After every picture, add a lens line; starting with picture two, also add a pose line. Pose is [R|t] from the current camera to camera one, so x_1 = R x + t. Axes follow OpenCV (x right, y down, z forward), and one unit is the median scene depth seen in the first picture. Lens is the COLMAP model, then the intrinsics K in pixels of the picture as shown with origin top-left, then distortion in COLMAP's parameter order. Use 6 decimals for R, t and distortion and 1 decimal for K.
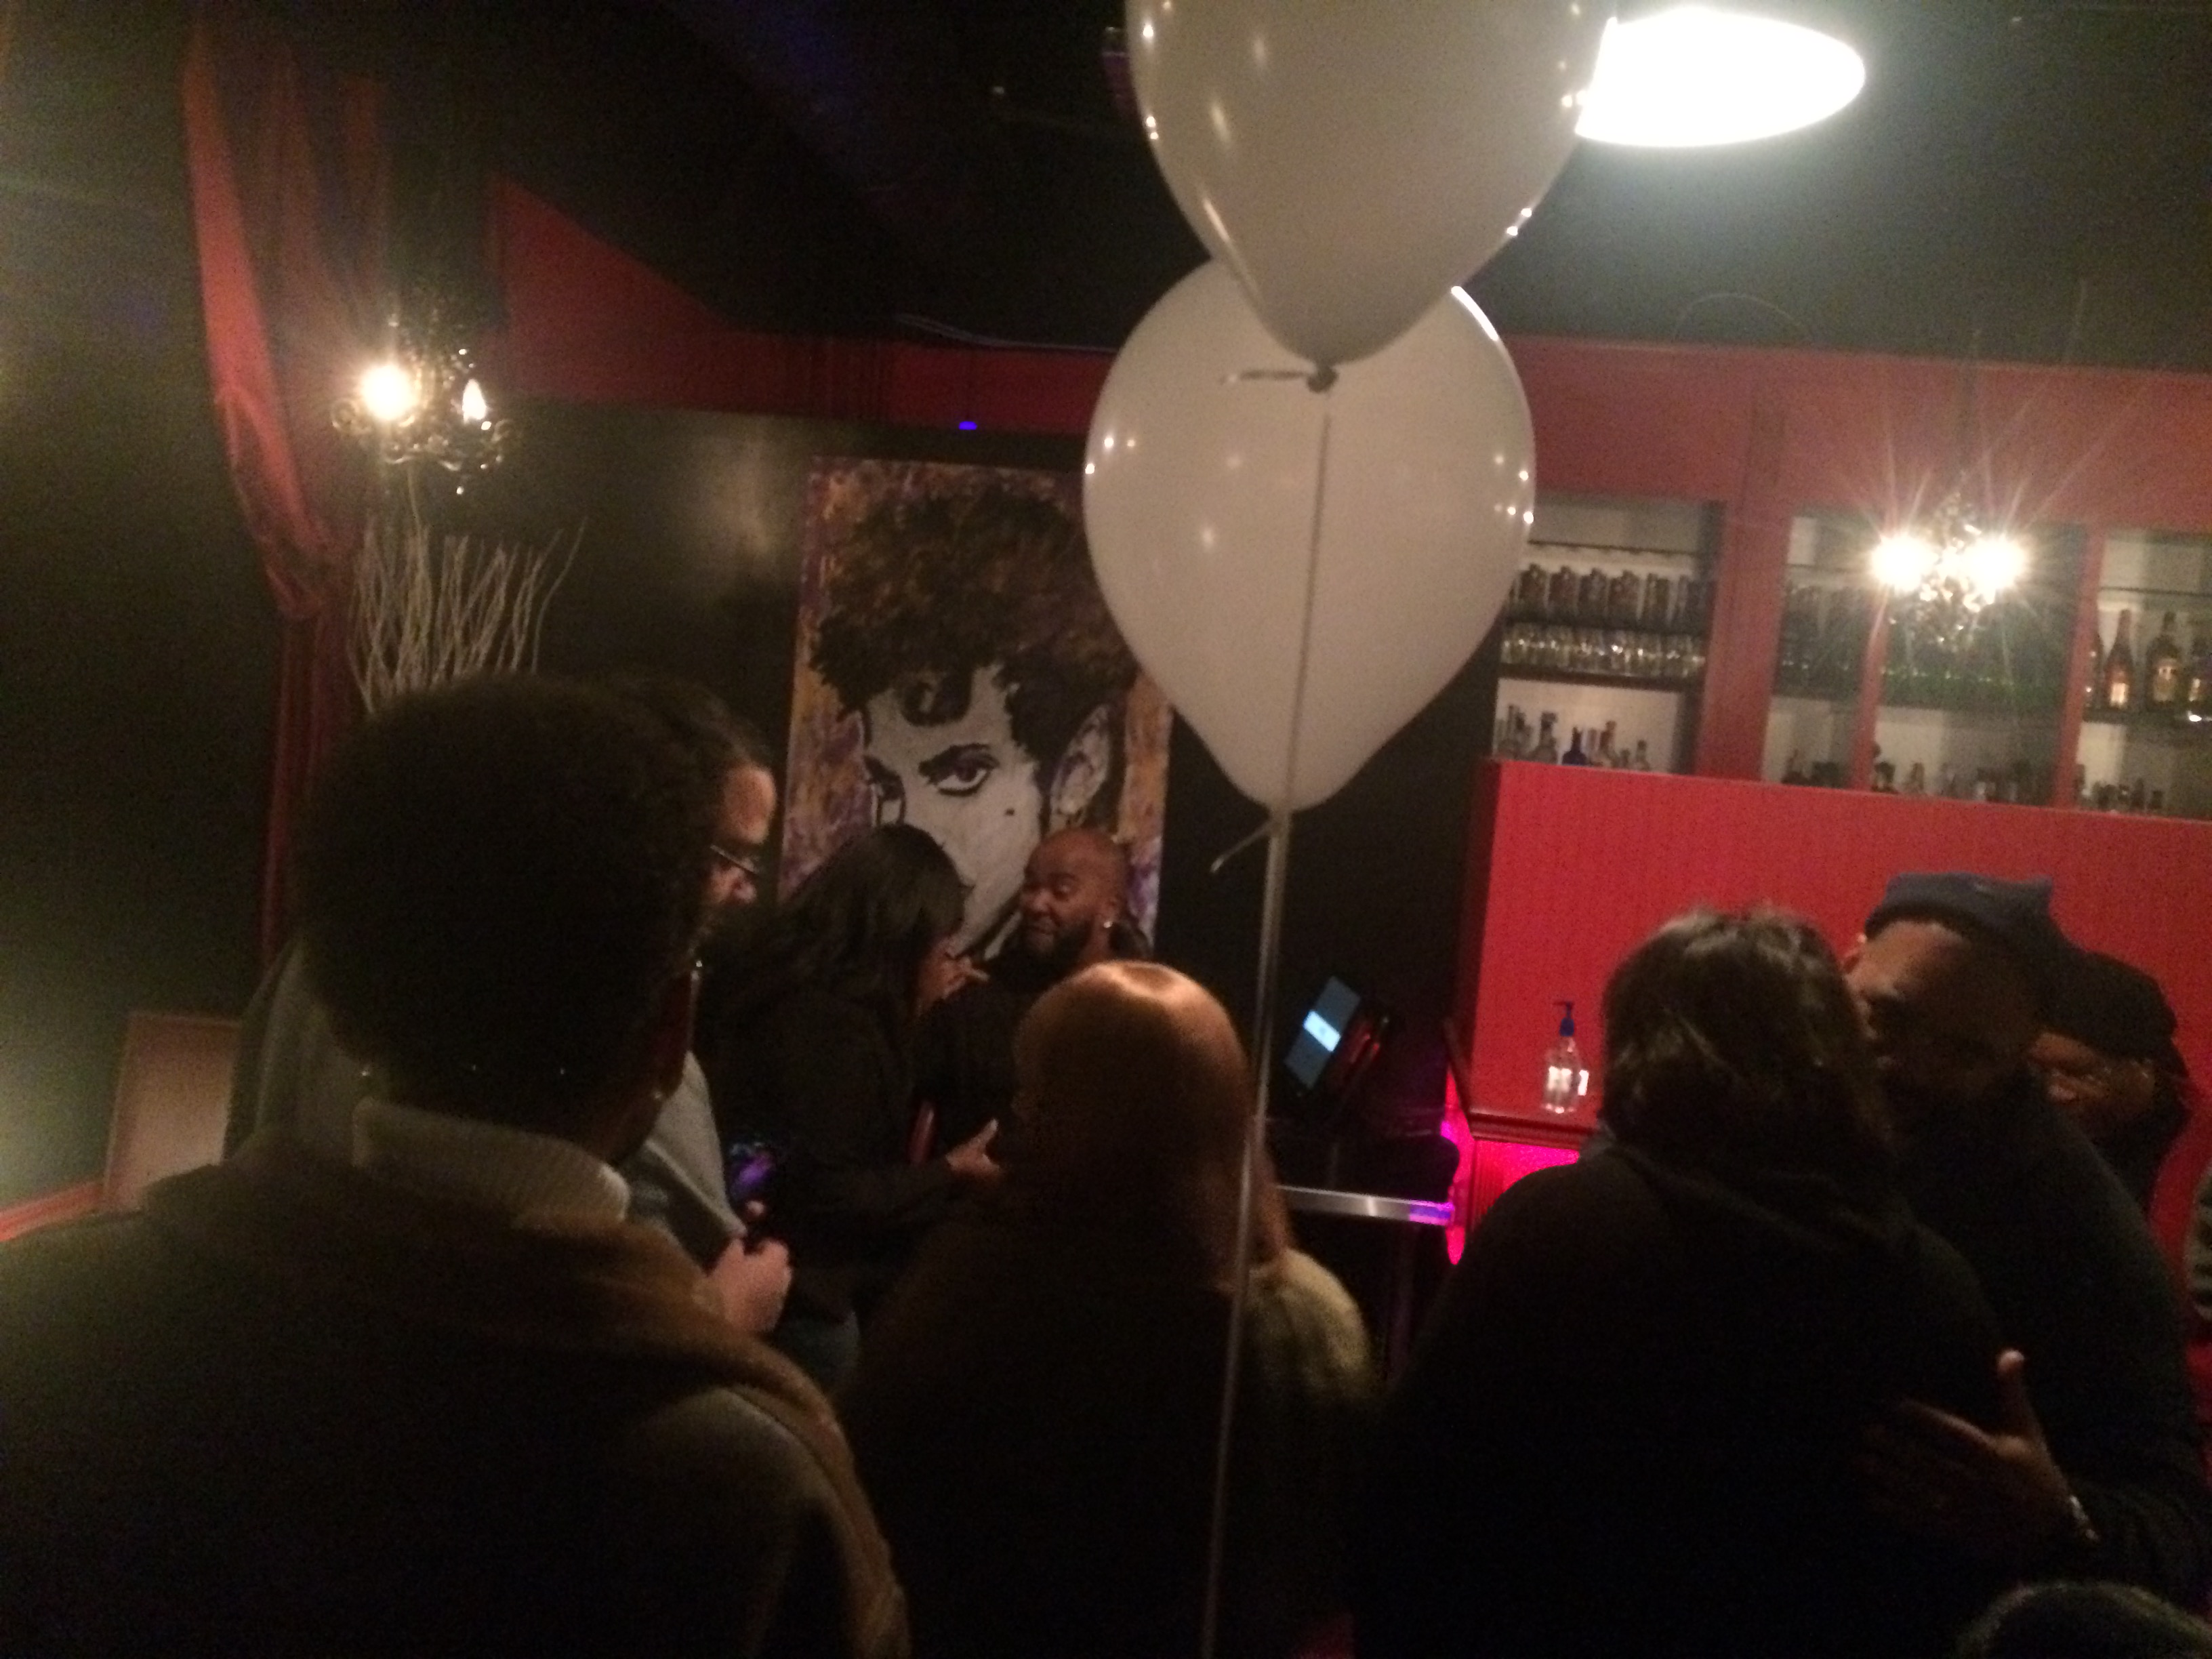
lens RADIAL K [[1876.8, 0, 1108.4], [0, 1876.8, 830.3], [0, 0, 1]] dist [0.070295, -0.063972]
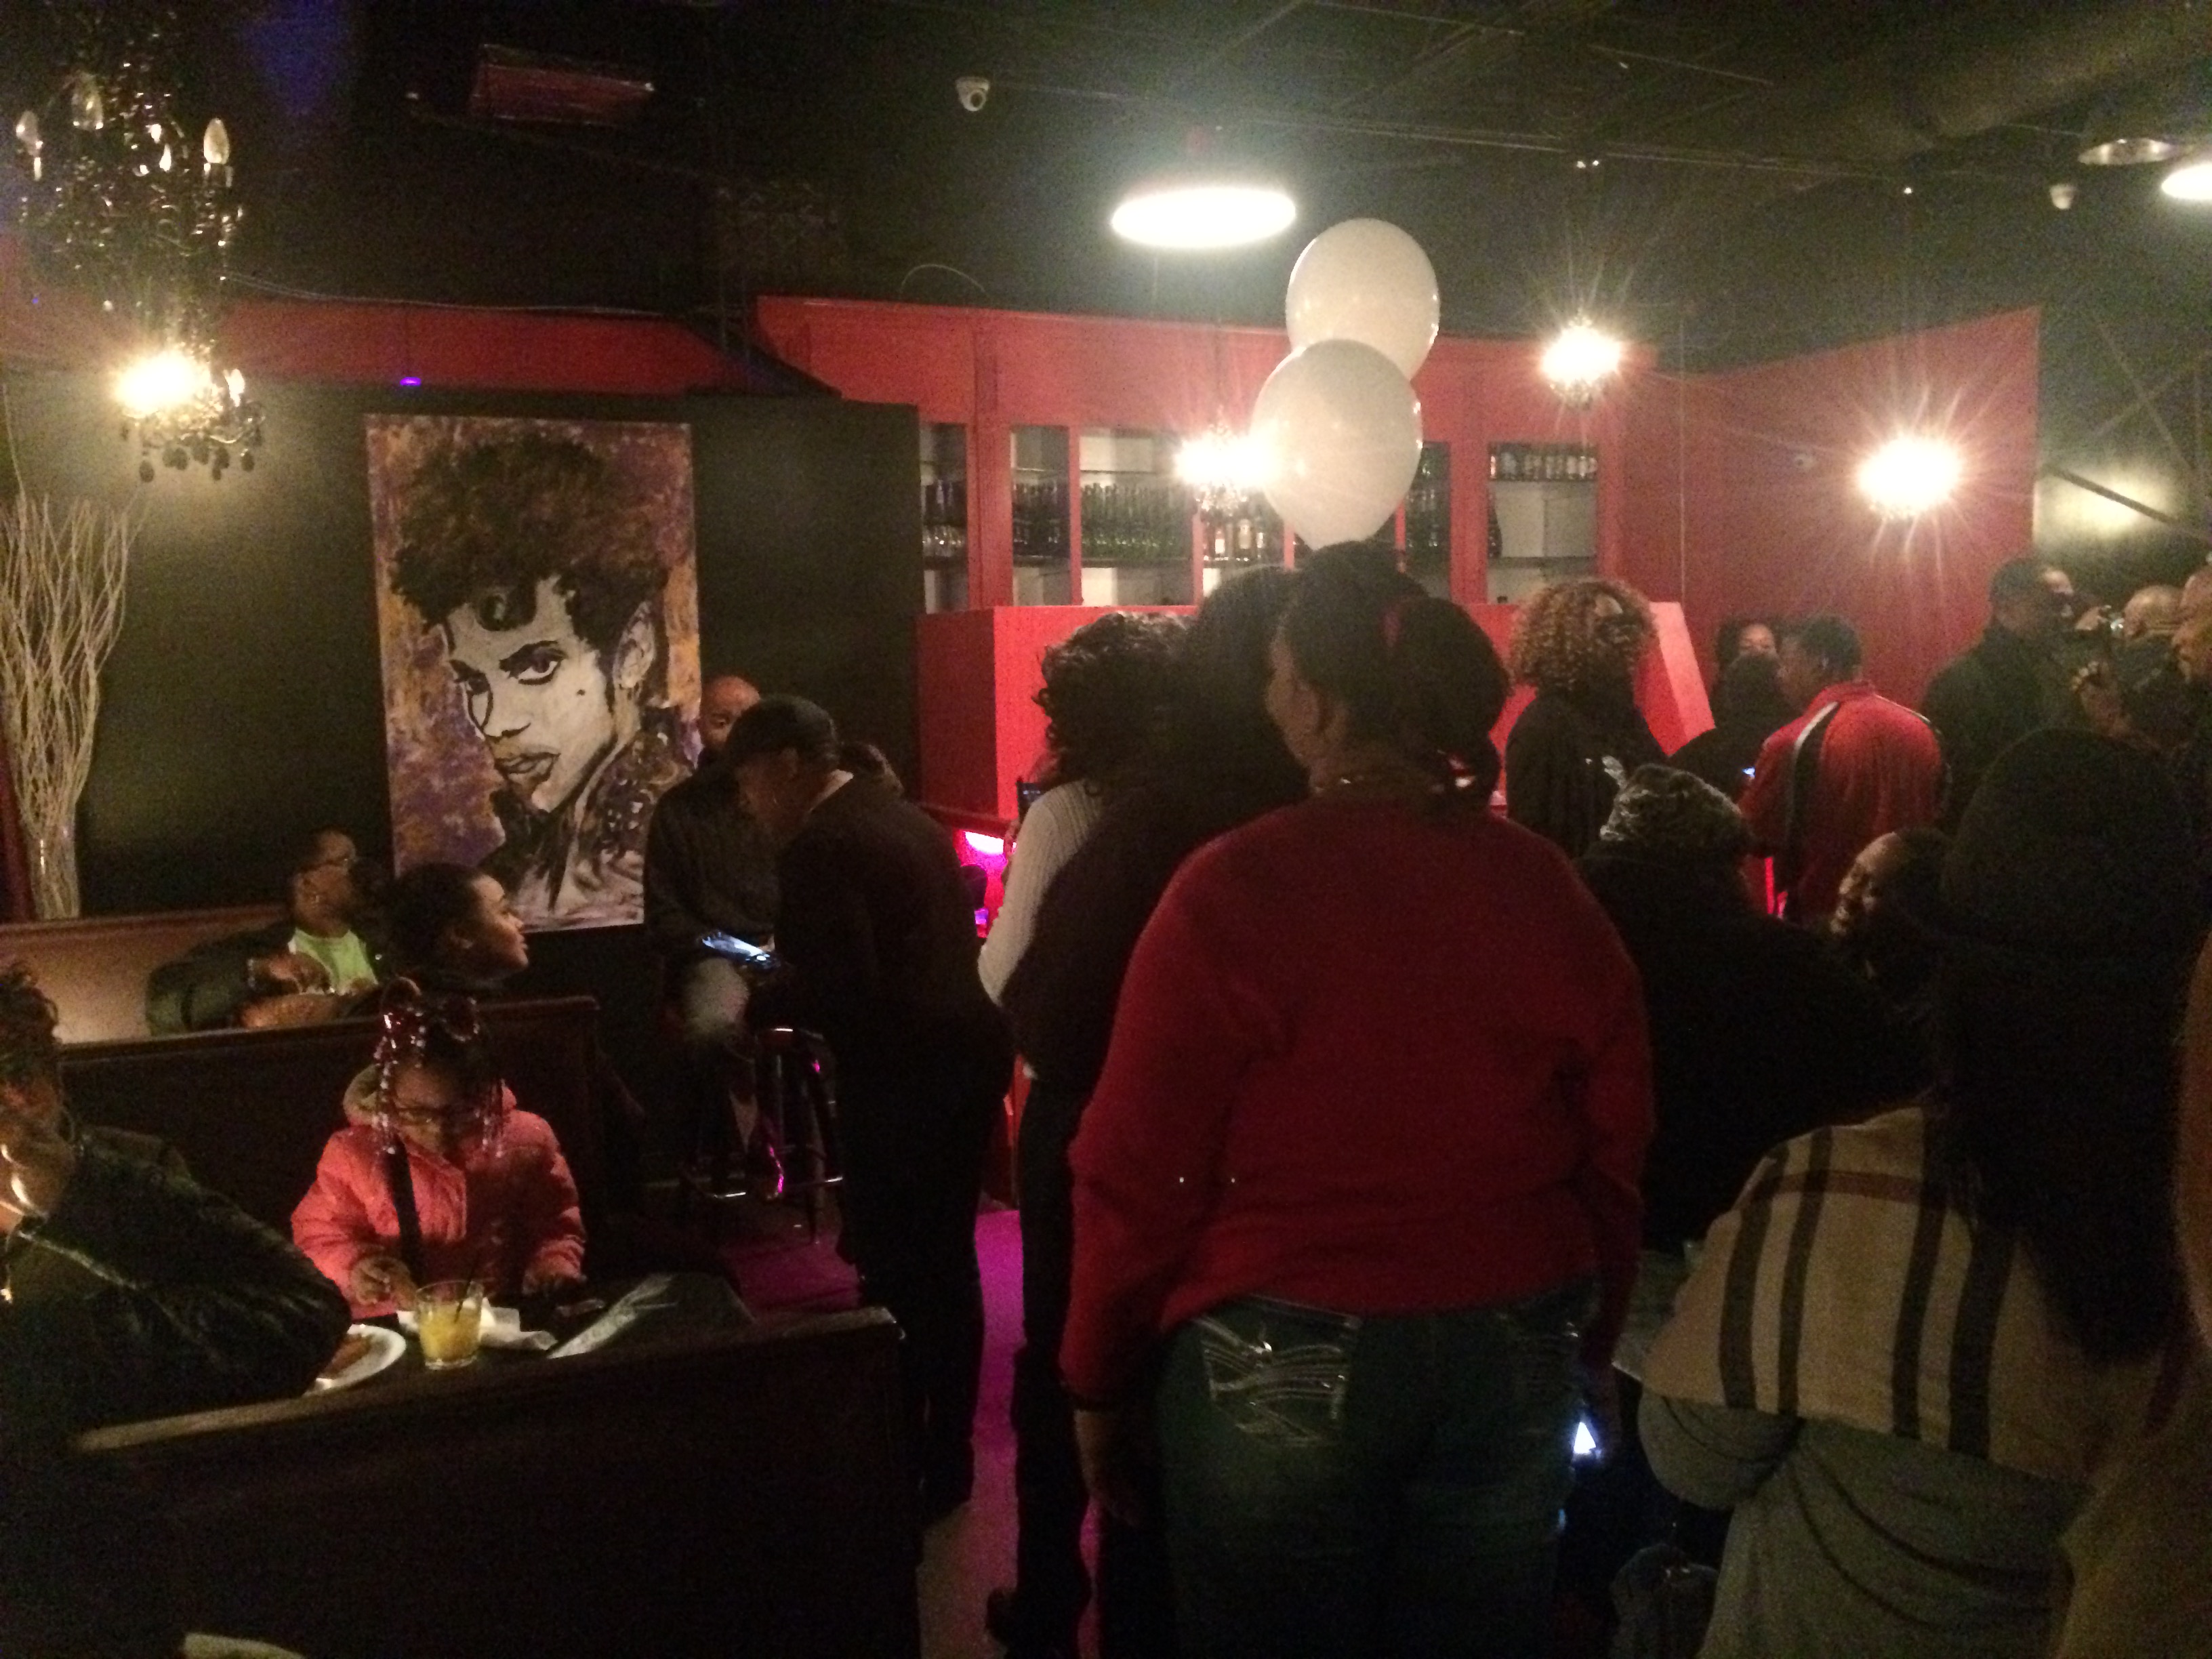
lens RADIAL K [[1884.2, 0, 1108.8], [0, 1884.2, 826.7], [0, 0, 1]] dist [0.081234, -0.087542]
pose [[0.853427, -0.145899, 0.500376, -0.401580], [0.123682, 0.989290, 0.077507, 0.025067], [-0.506326, -0.004259, 0.862332, -0.286533]]
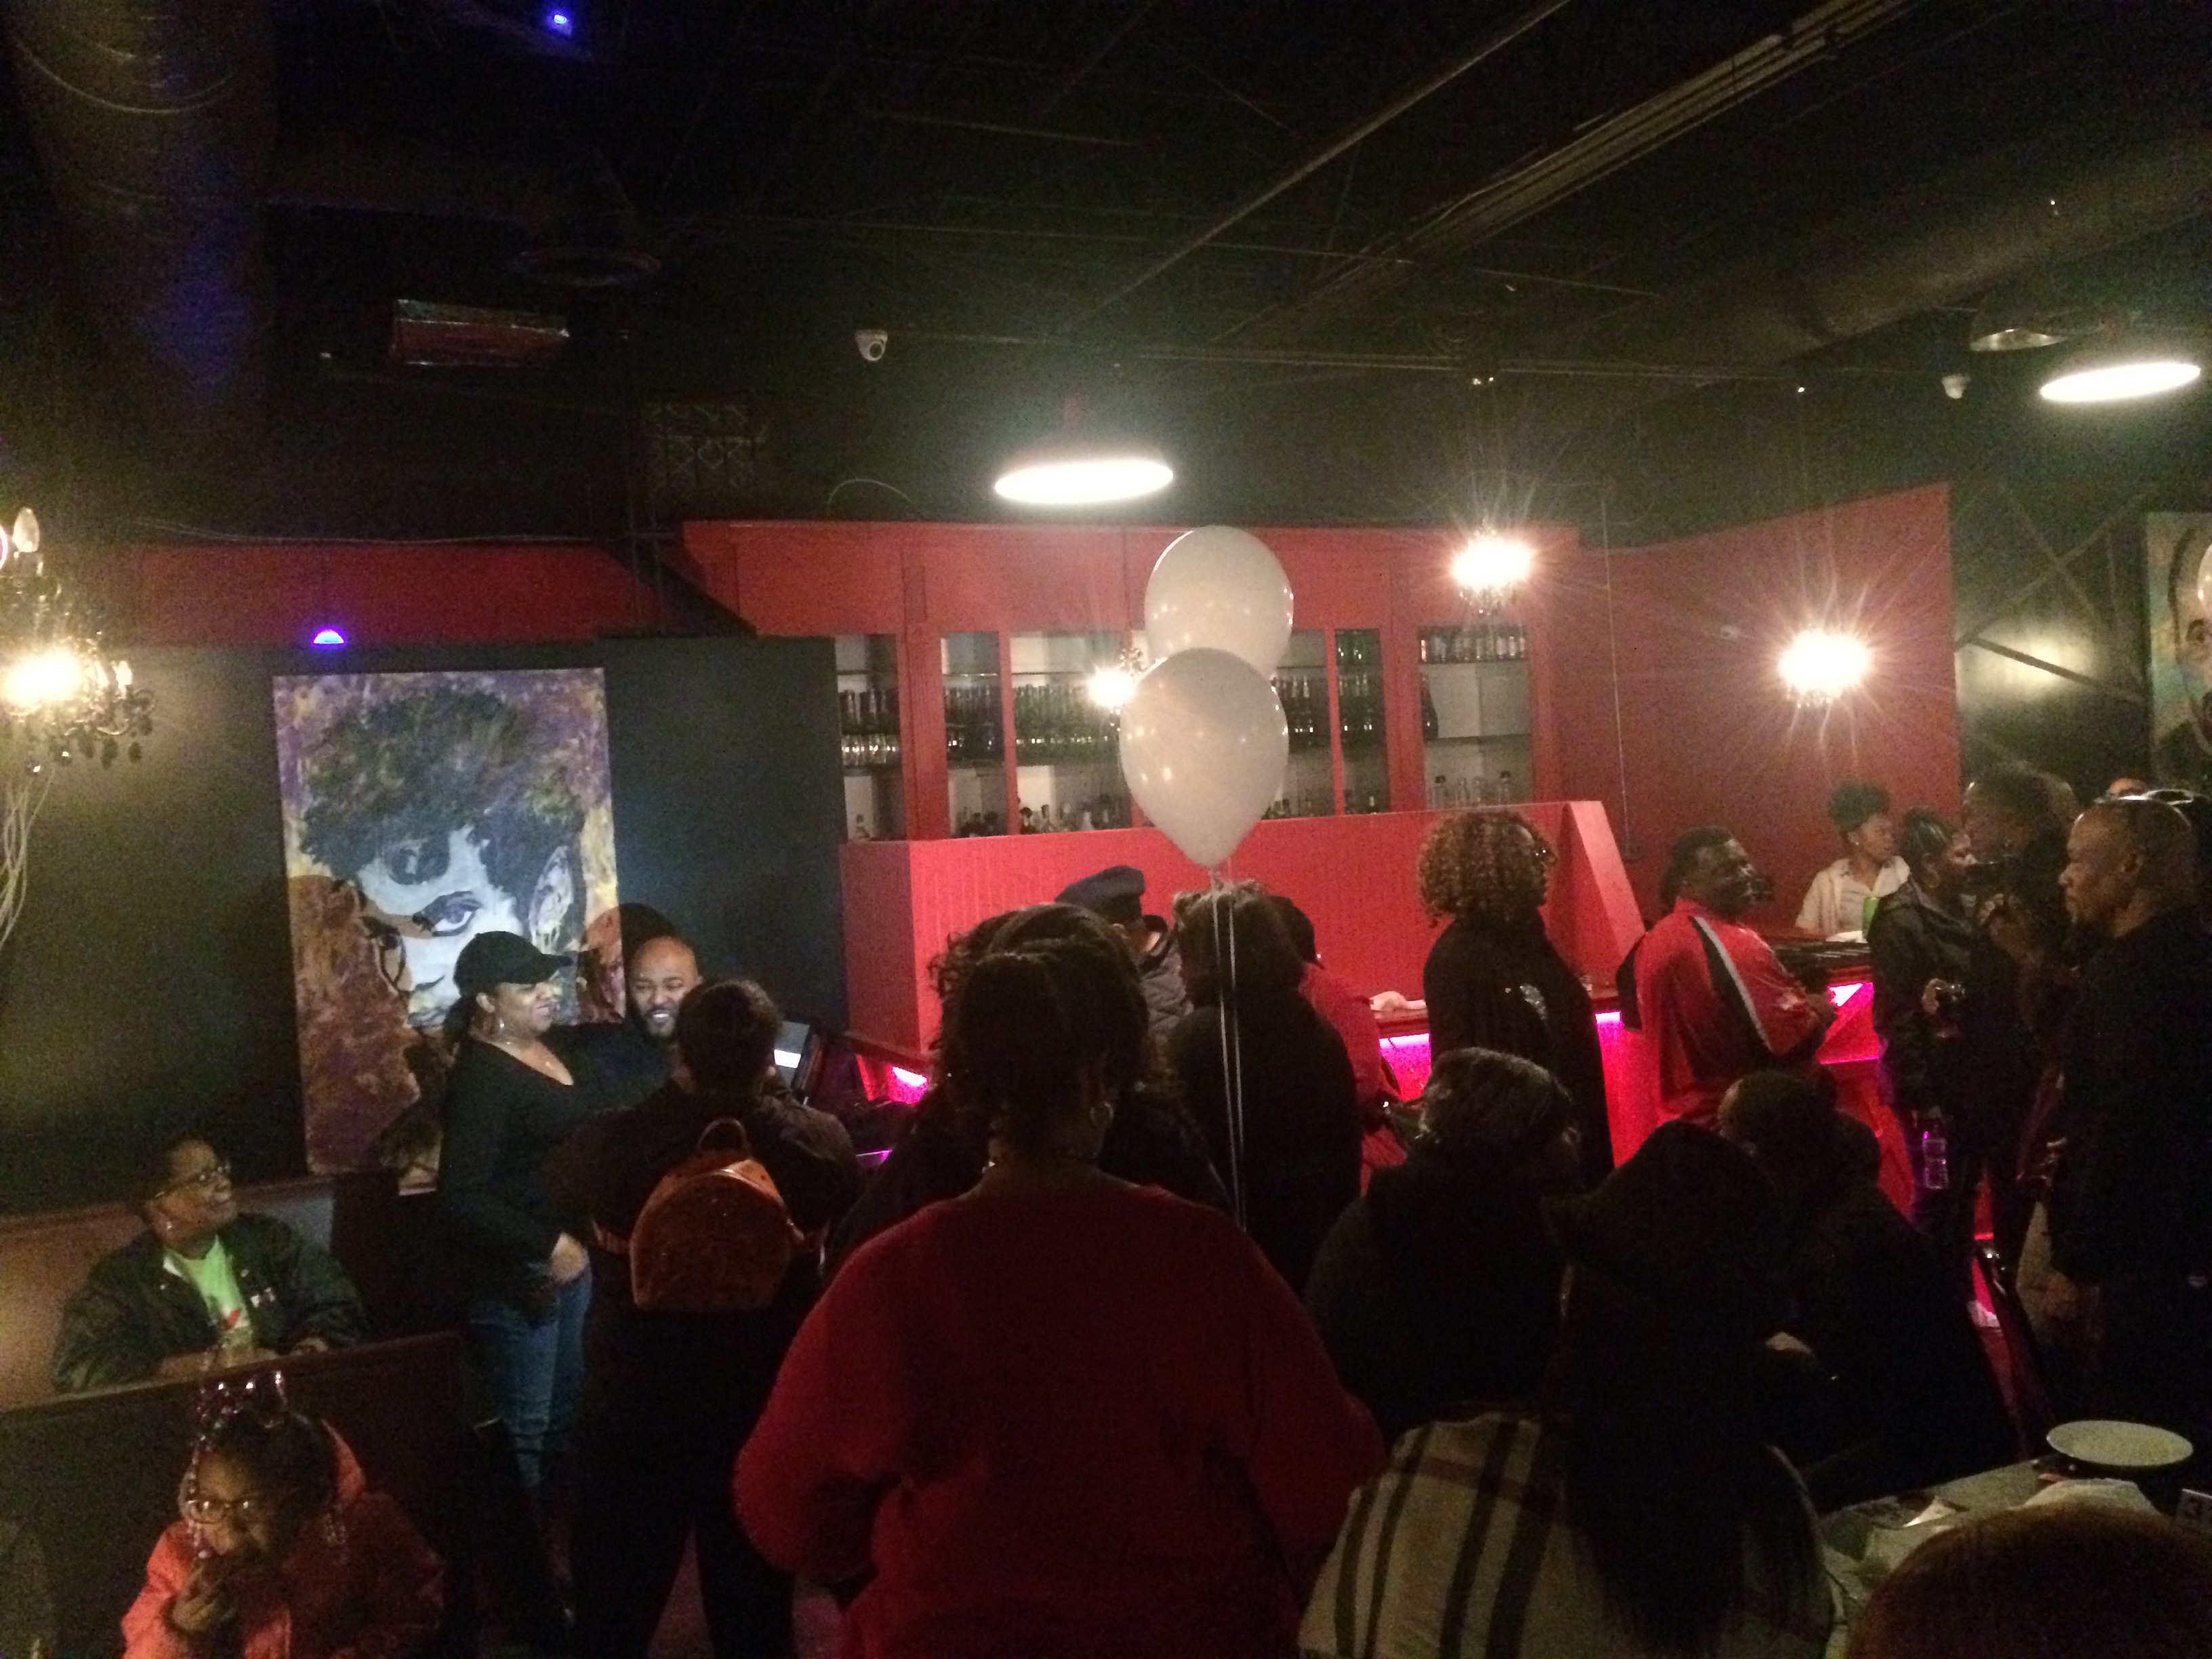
lens RADIAL K [[1882.4, 0, 1112.5], [0, 1882.4, 828.7], [0, 0, 1]] dist [0.055335, -0.010996]
pose [[0.842516, -0.141603, 0.519727, -0.352253], [0.160952, 0.986930, 0.007981, -0.027621], [-0.514064, 0.076926, 0.854295, -0.300783]]
